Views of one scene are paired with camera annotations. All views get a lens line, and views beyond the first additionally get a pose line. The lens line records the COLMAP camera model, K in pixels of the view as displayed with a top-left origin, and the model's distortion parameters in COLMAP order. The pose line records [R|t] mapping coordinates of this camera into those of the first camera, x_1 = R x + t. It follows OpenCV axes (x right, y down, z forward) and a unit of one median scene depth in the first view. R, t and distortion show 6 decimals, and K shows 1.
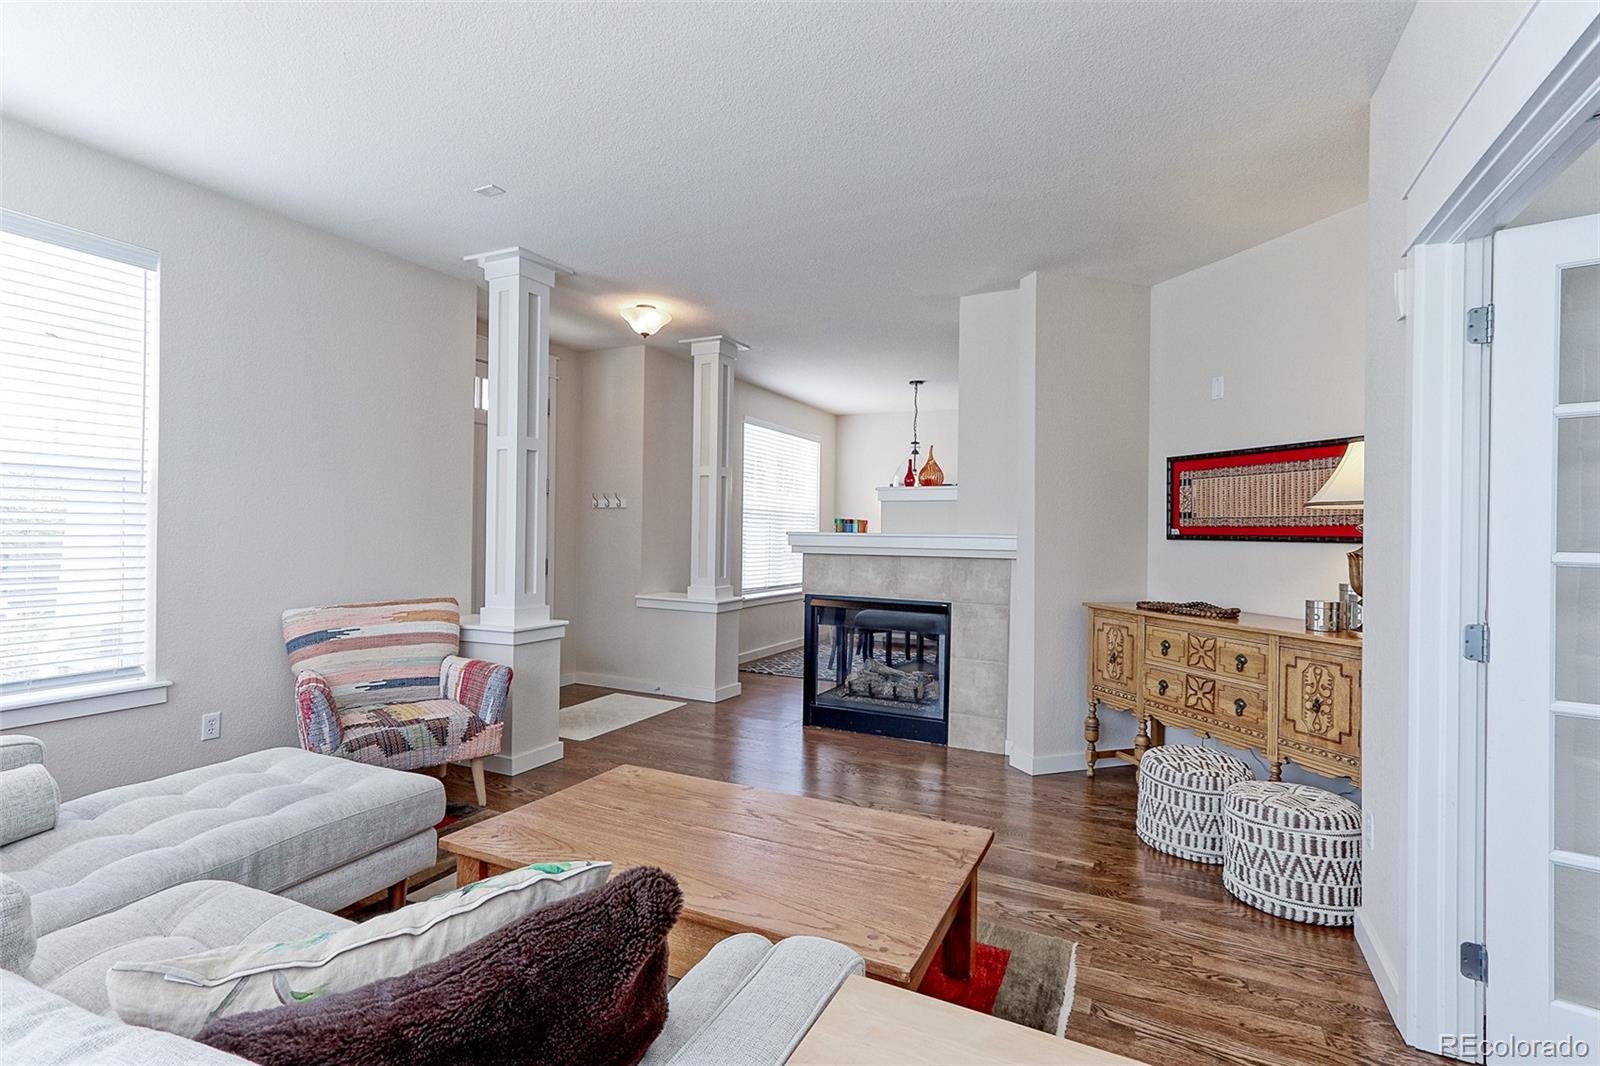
lens RADIAL K [[759.0, 0, 793.5], [0, 759.0, 533.2], [0, 0, 1]] dist [0.004599, 0.000941]
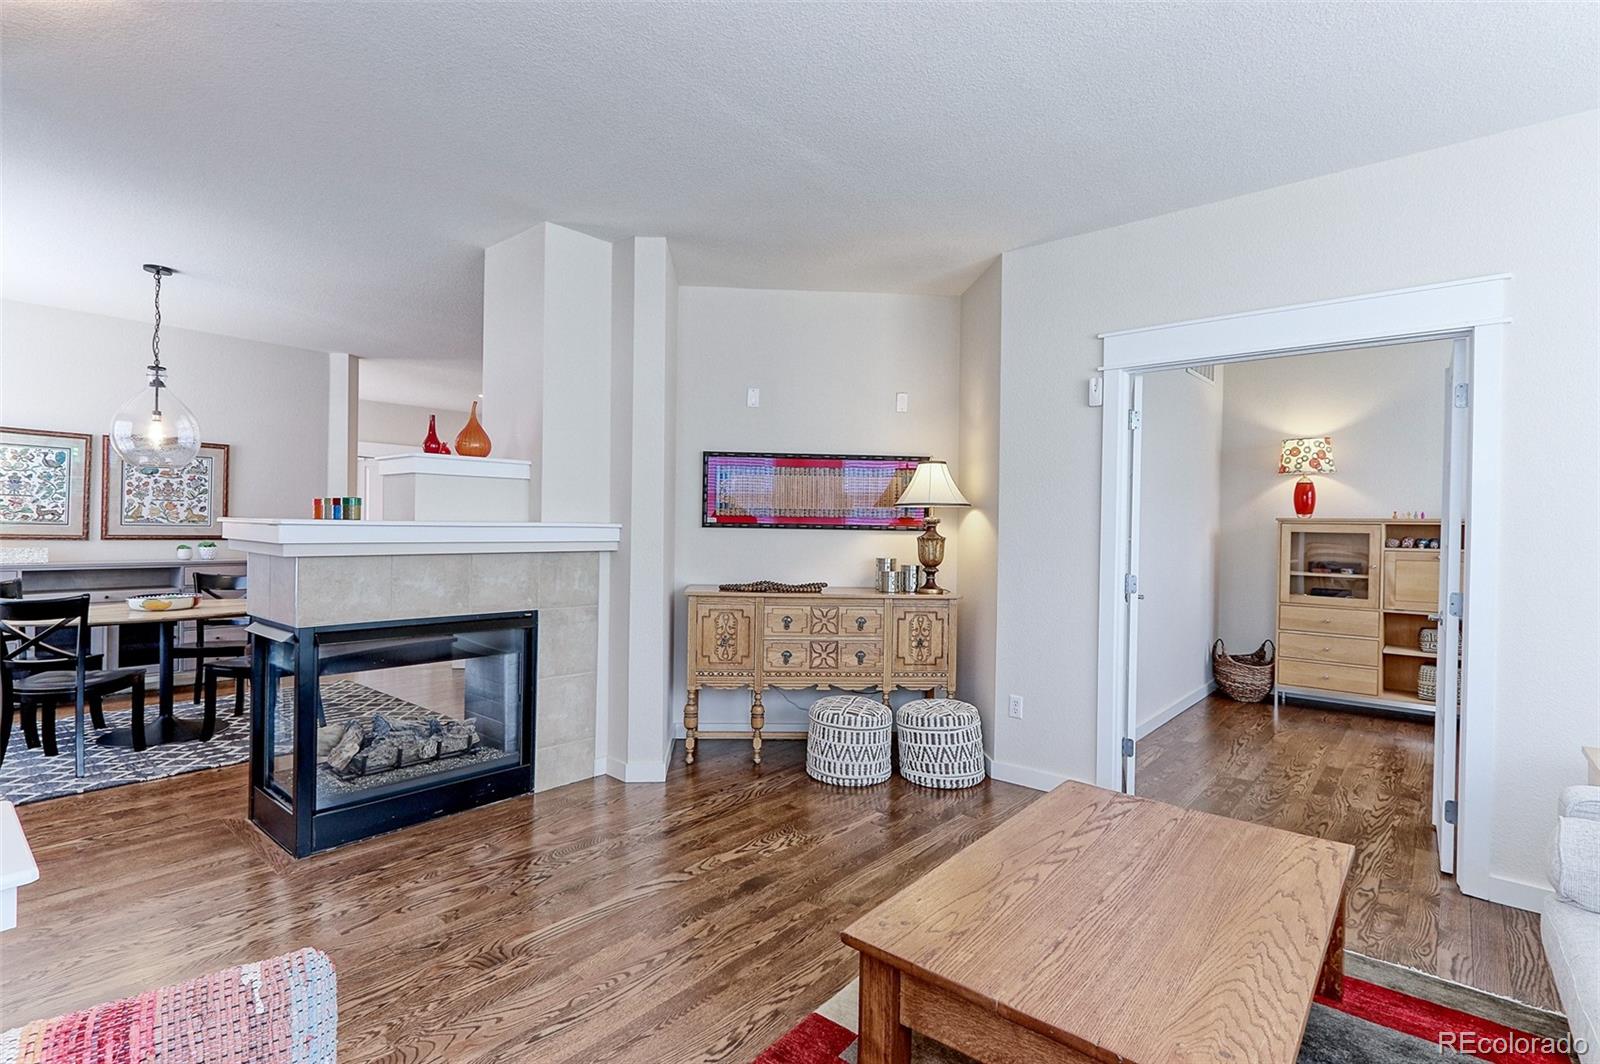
lens RADIAL K [[762.3, 0, 791.0], [0, 762.3, 535.4], [0, 0, 1]] dist [0.000709, 0.000359]
pose [[0.254990, -0.022598, 0.966680, -0.567740], [-0.010530, 0.999603, 0.026146, -0.010183], [-0.966886, -0.016846, 0.254651, 0.640866]]
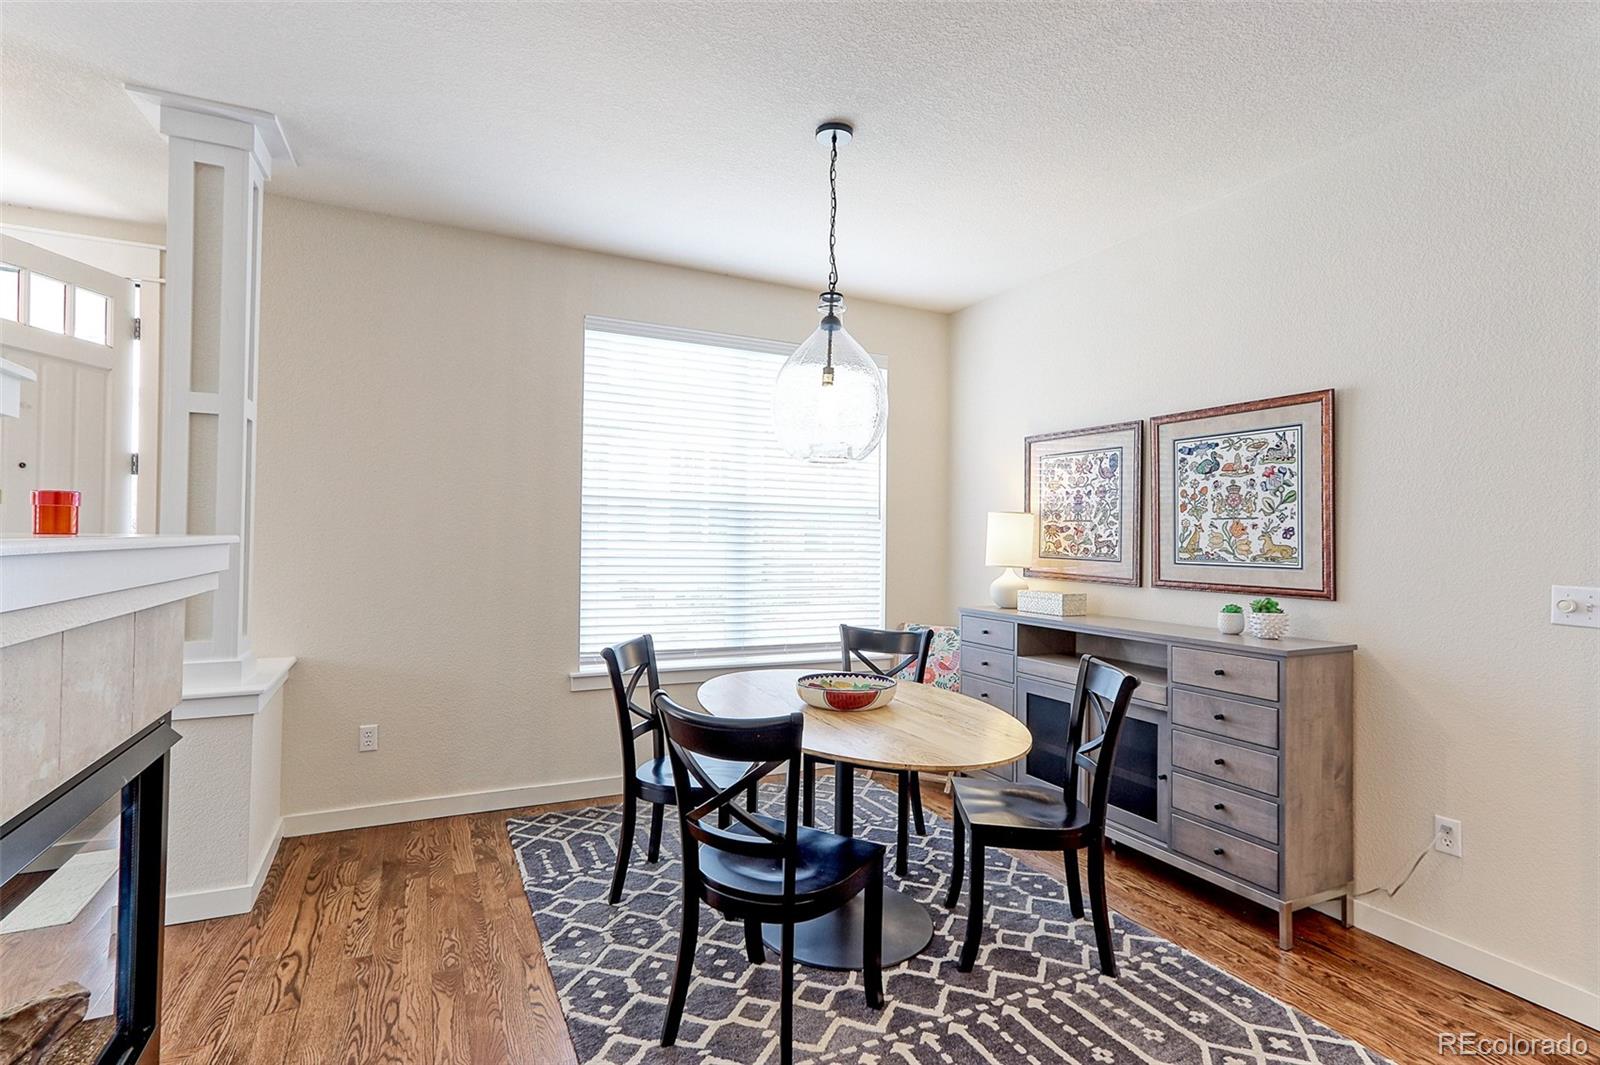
lens RADIAL K [[759.0, 0, 793.5], [0, 759.0, 532.7], [0, 0, 1]] dist [0.004599, 0.000941]
pose [[0.785622, -0.009670, -0.618631, 0.688433], [-0.005123, 0.999742, -0.022134, 0.007308], [0.618685, 0.020558, 0.785370, 1.298201]]
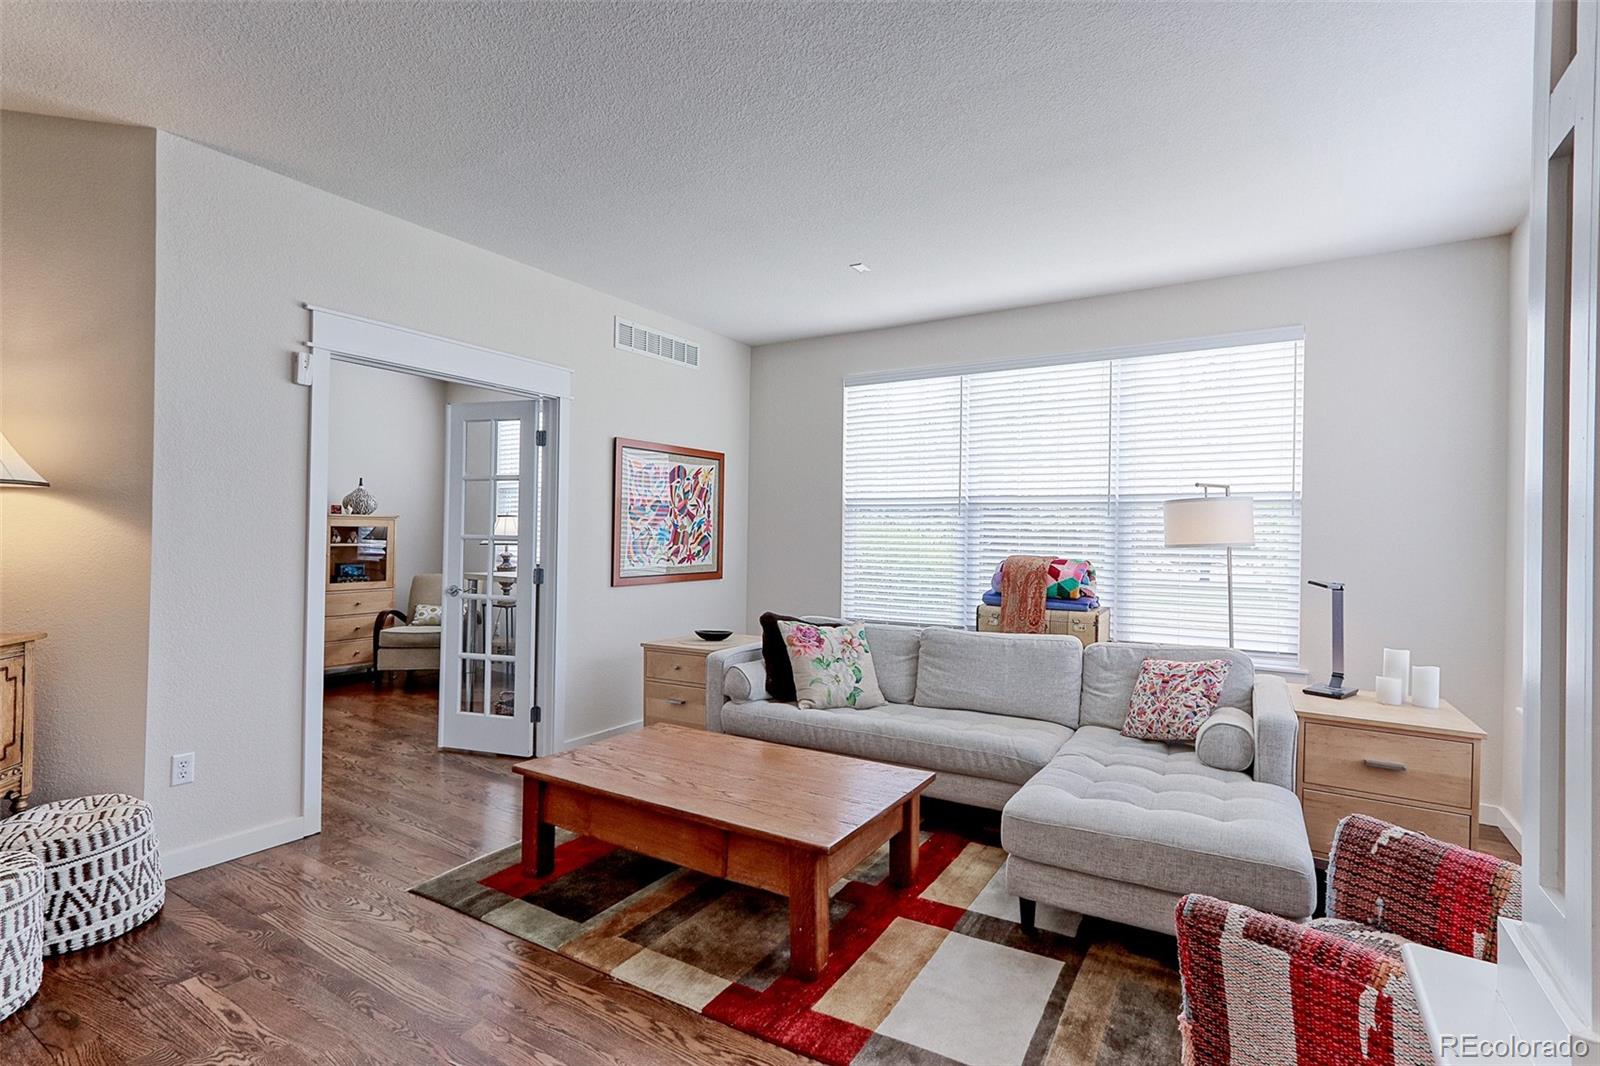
lens RADIAL K [[759.0, 0, 793.5], [0, 759.0, 533.2], [0, 0, 1]] dist [0.004599, 0.000941]
pose [[-0.993714, -0.030217, 0.107797, -0.185931], [-0.030443, 0.999536, -0.000452, -0.005421], [-0.107733, -0.003731, -0.994173, 1.262852]]
